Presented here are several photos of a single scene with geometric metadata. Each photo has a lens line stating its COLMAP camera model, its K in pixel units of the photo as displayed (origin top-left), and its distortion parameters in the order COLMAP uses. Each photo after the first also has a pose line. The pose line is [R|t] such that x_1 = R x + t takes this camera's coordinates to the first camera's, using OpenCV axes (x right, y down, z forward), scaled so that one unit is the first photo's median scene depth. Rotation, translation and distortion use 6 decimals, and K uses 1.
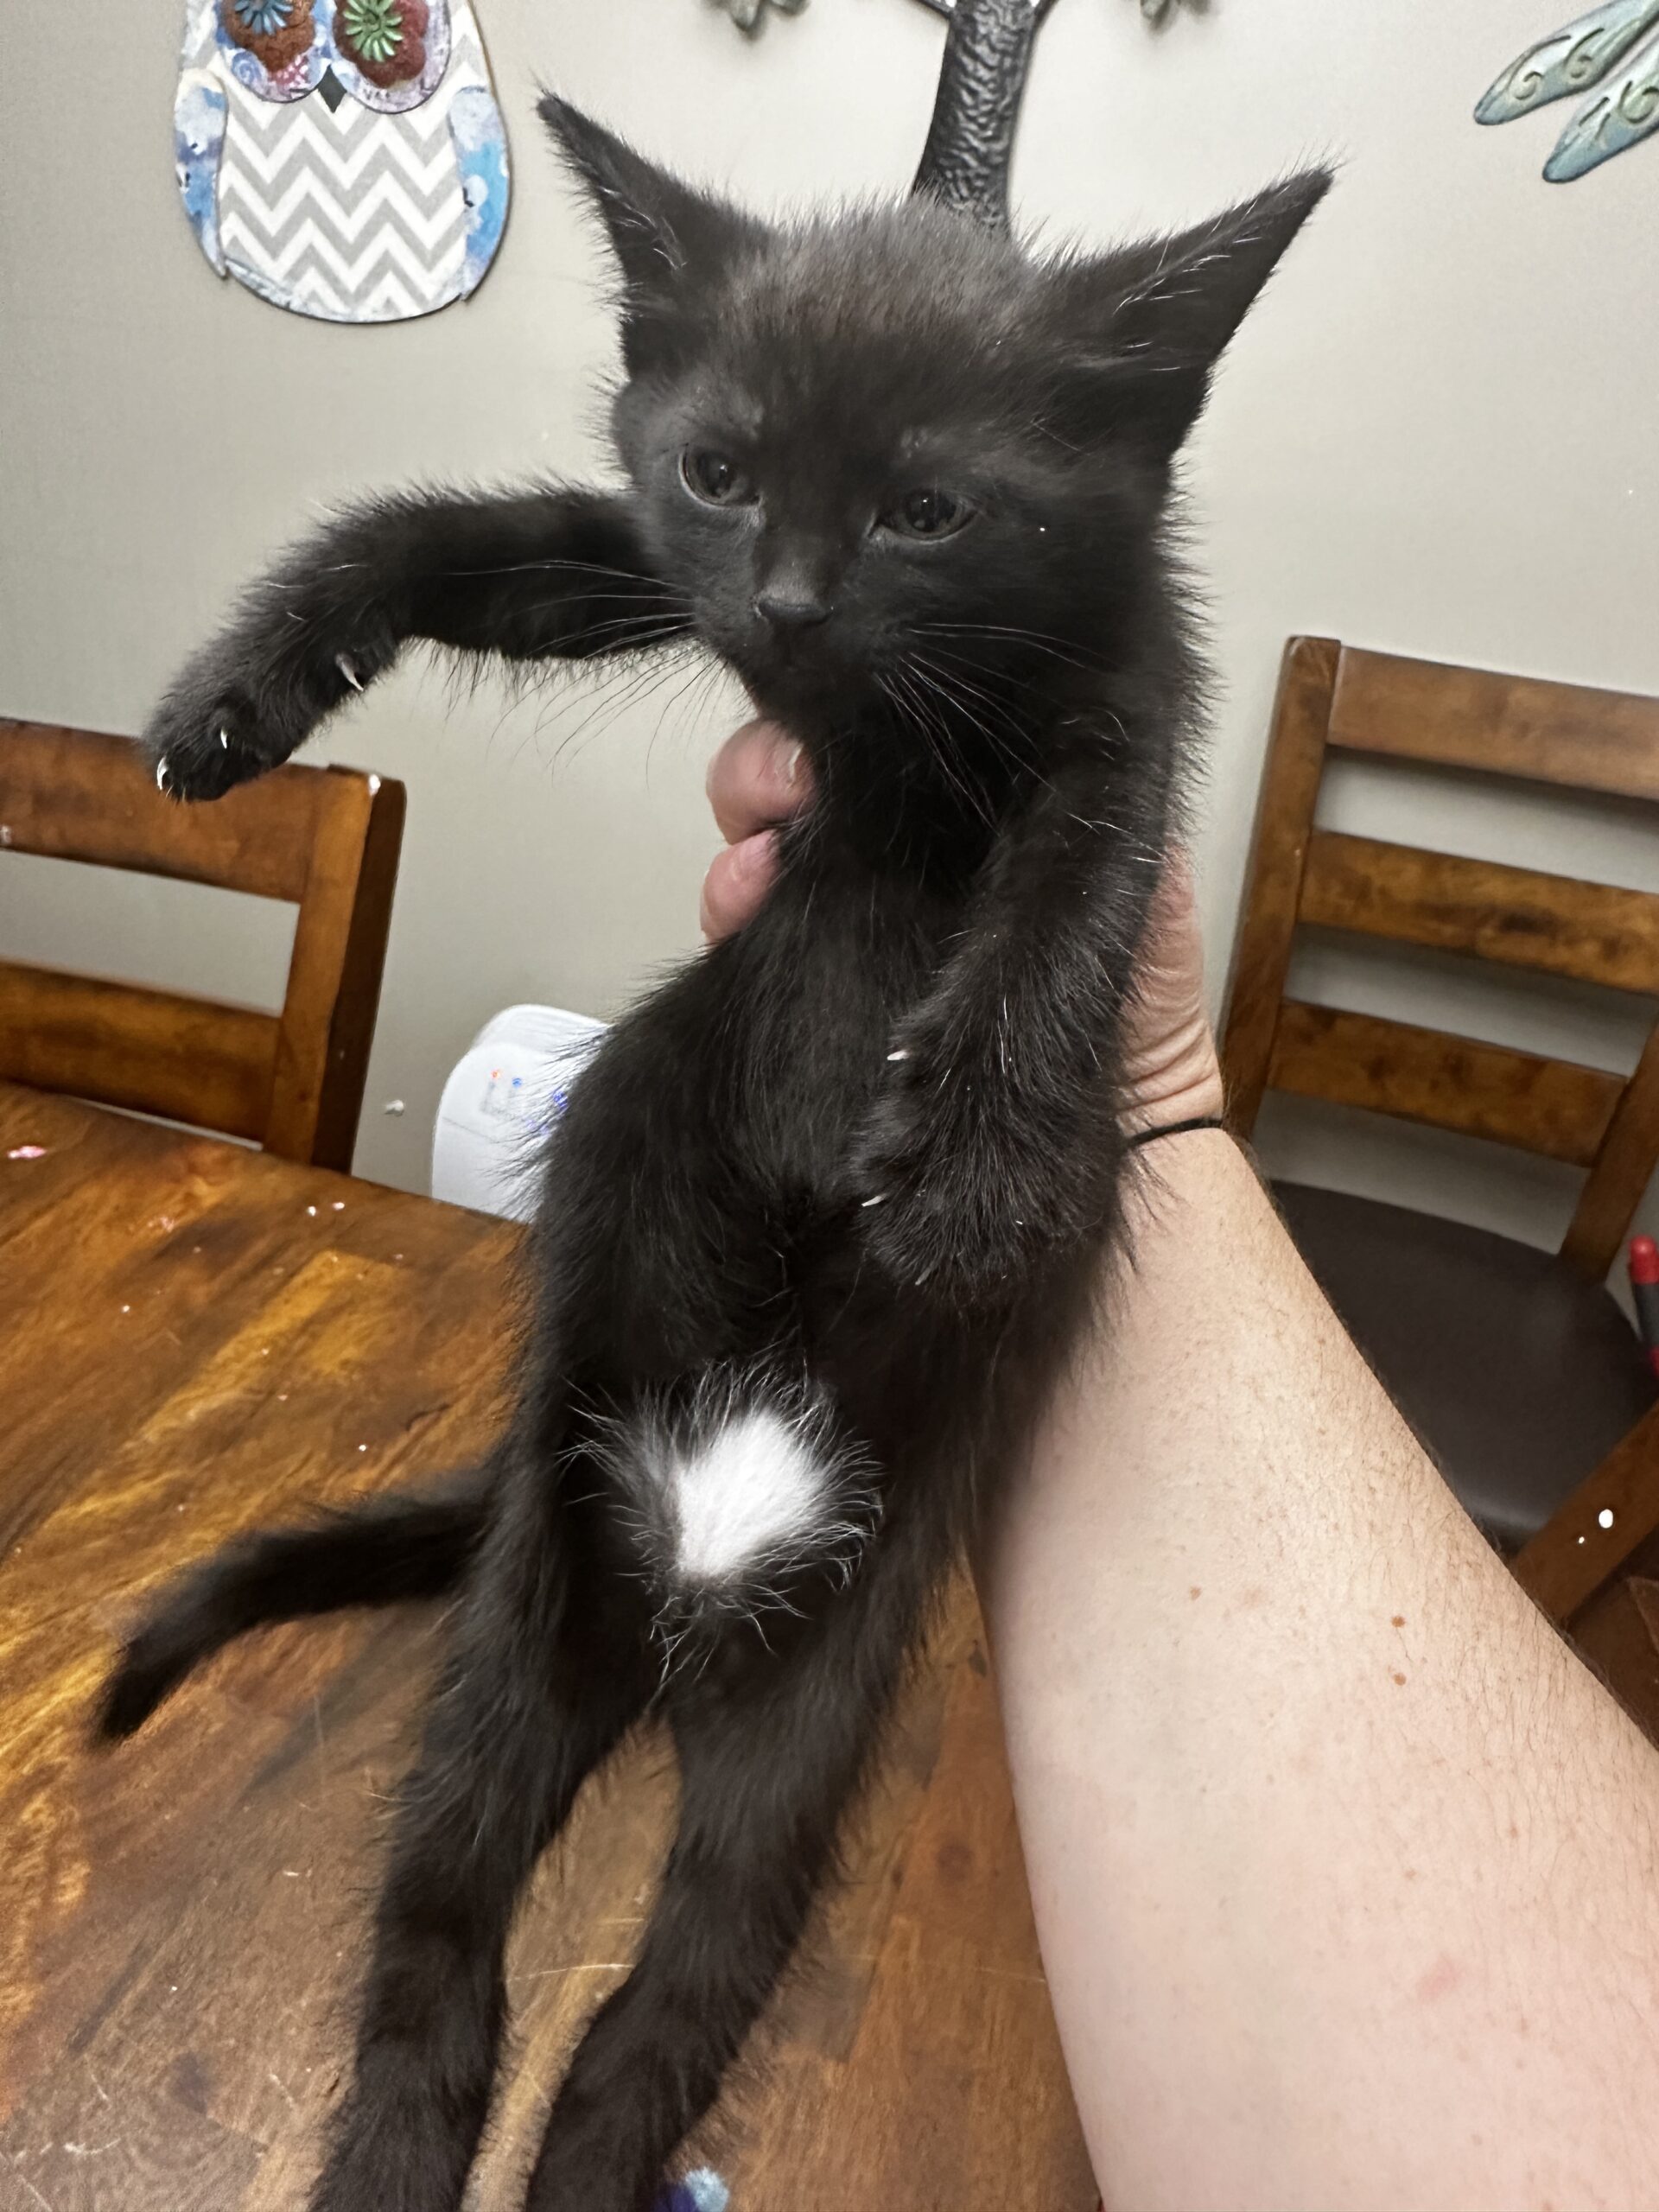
lens RADIAL K [[1635.8, 0, 679.4], [0, 1635.8, 1093.8], [0, 0, 1]] dist [-0.031512, 0.025742]
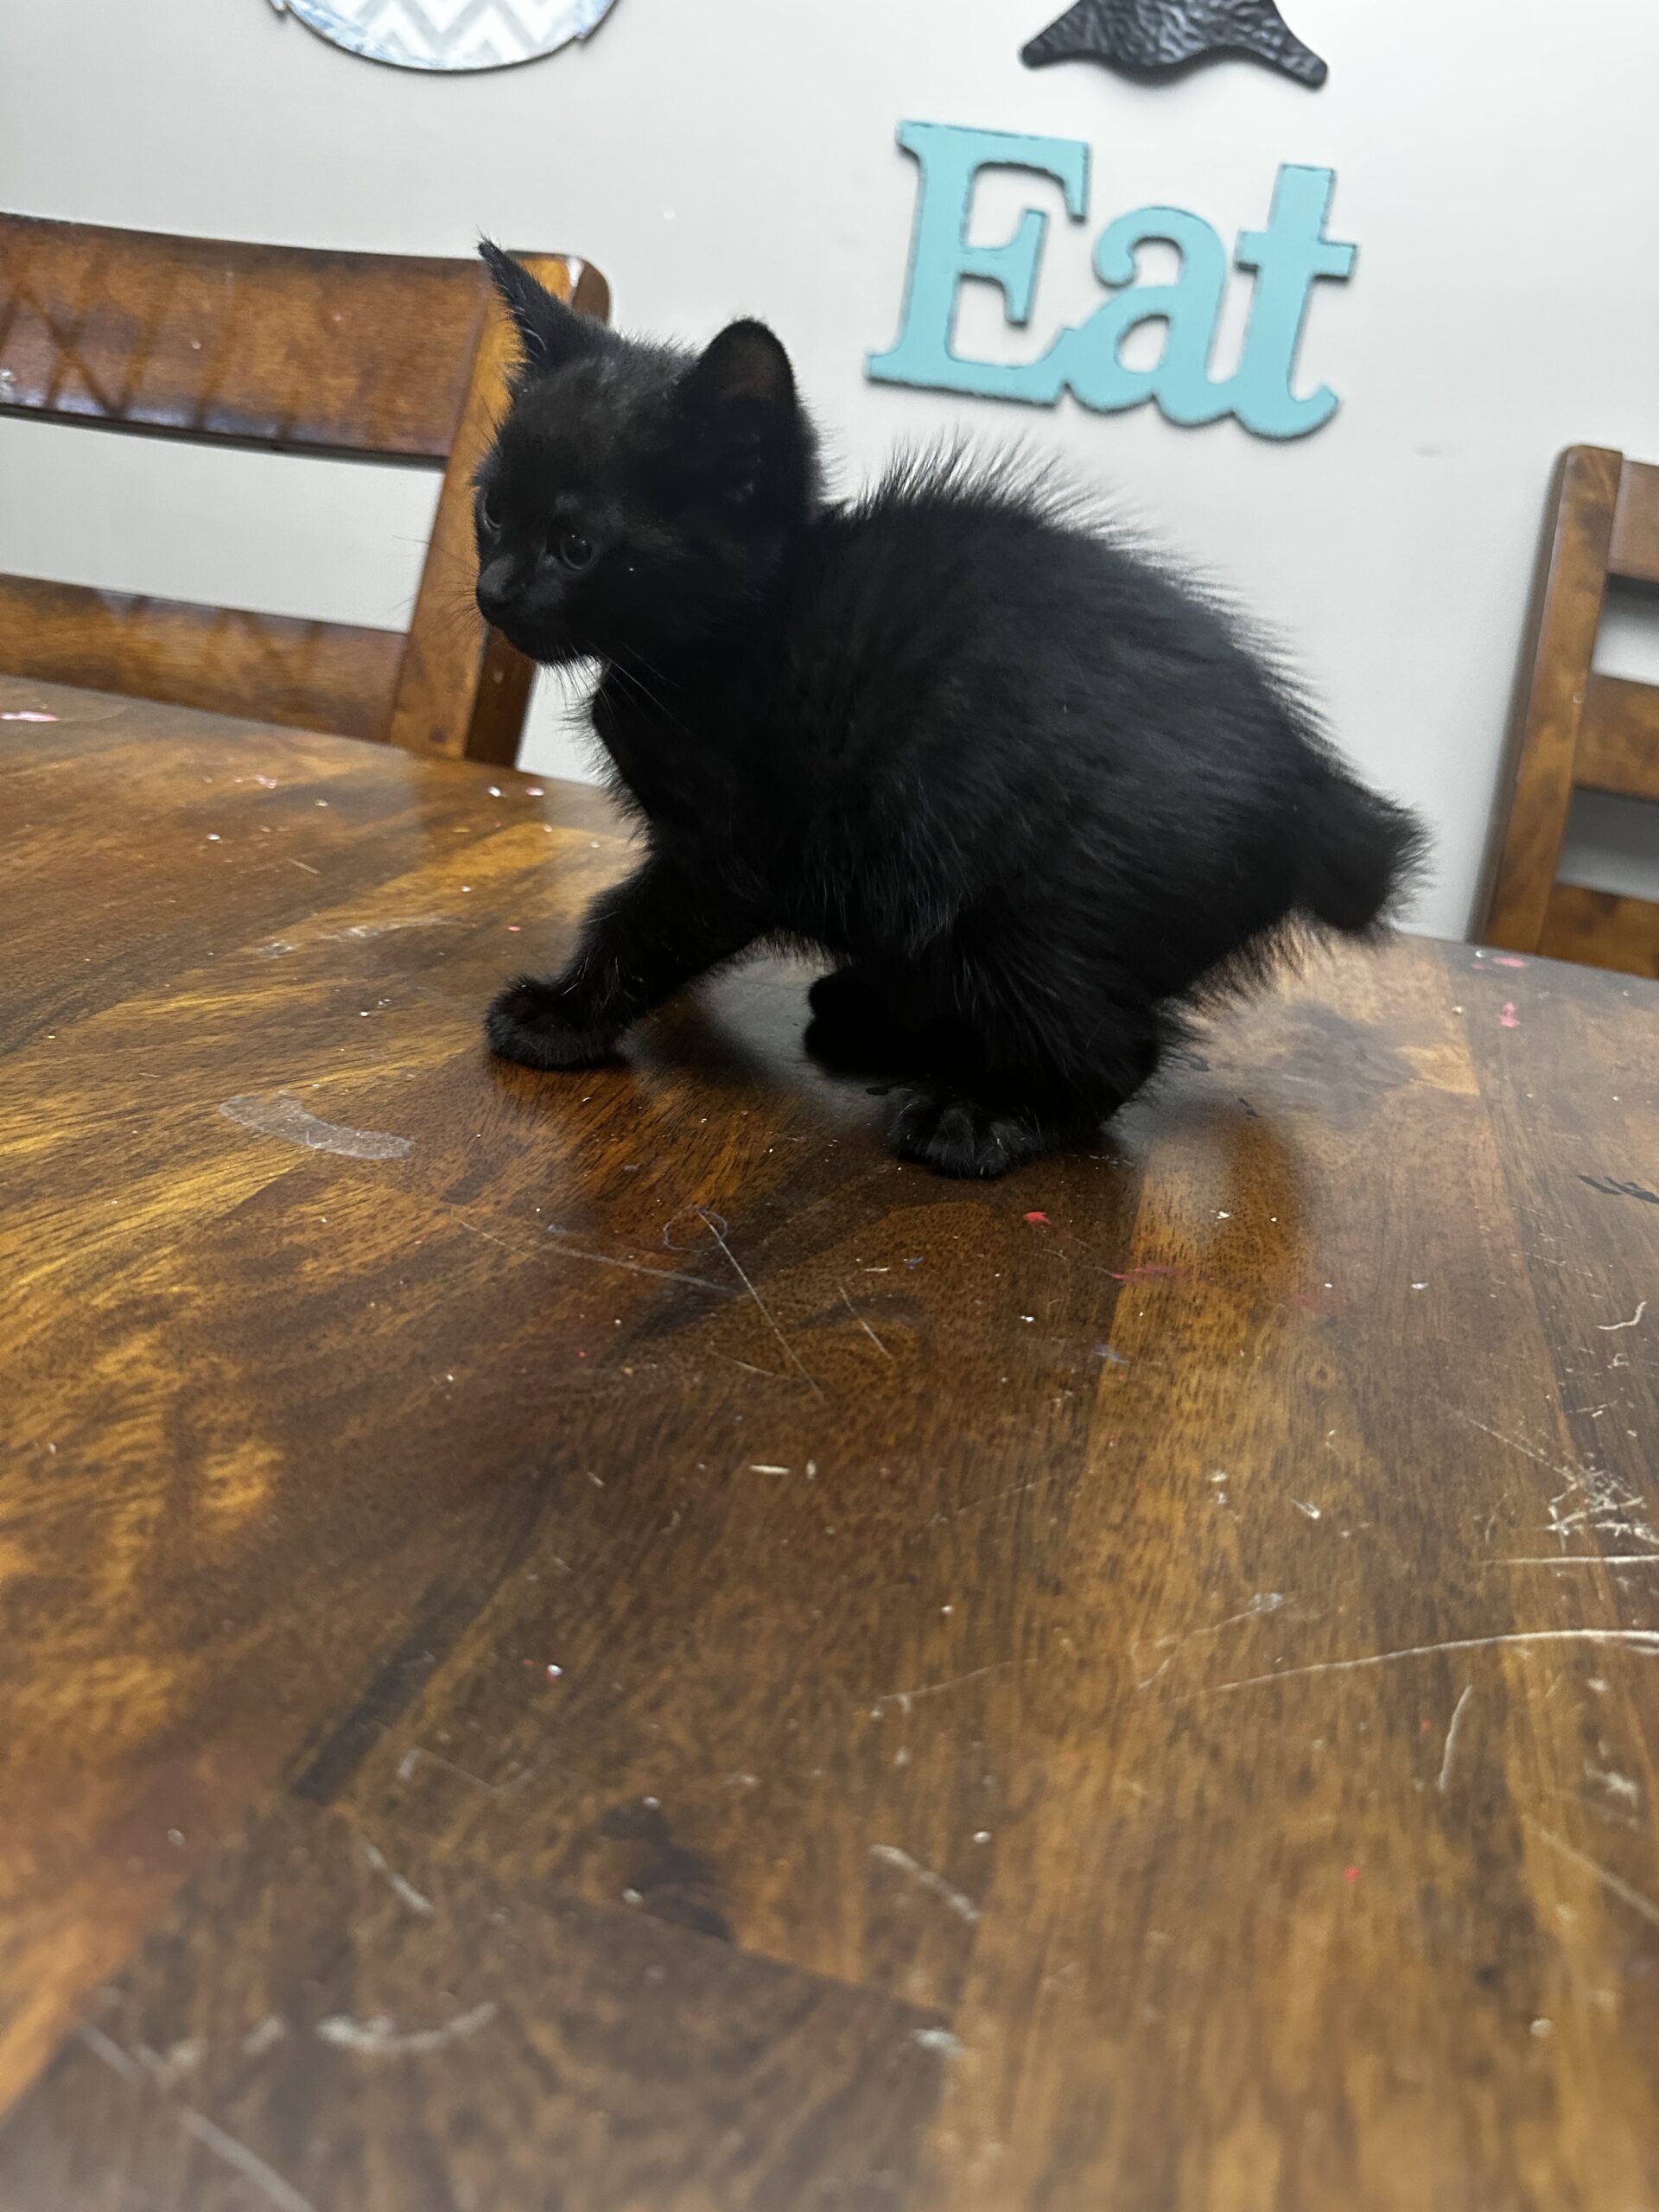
lens RADIAL K [[1704.4, 0, 829.5], [0, 1704.4, 1106.0], [0, 0, 1]] dist [-0.010244, -0.032784]
pose [[0.993273, 0.024752, 0.113117, -0.215374], [-0.013684, 0.995132, -0.097599, 0.334661], [-0.114982, 0.095394, 0.988777, 0.431706]]
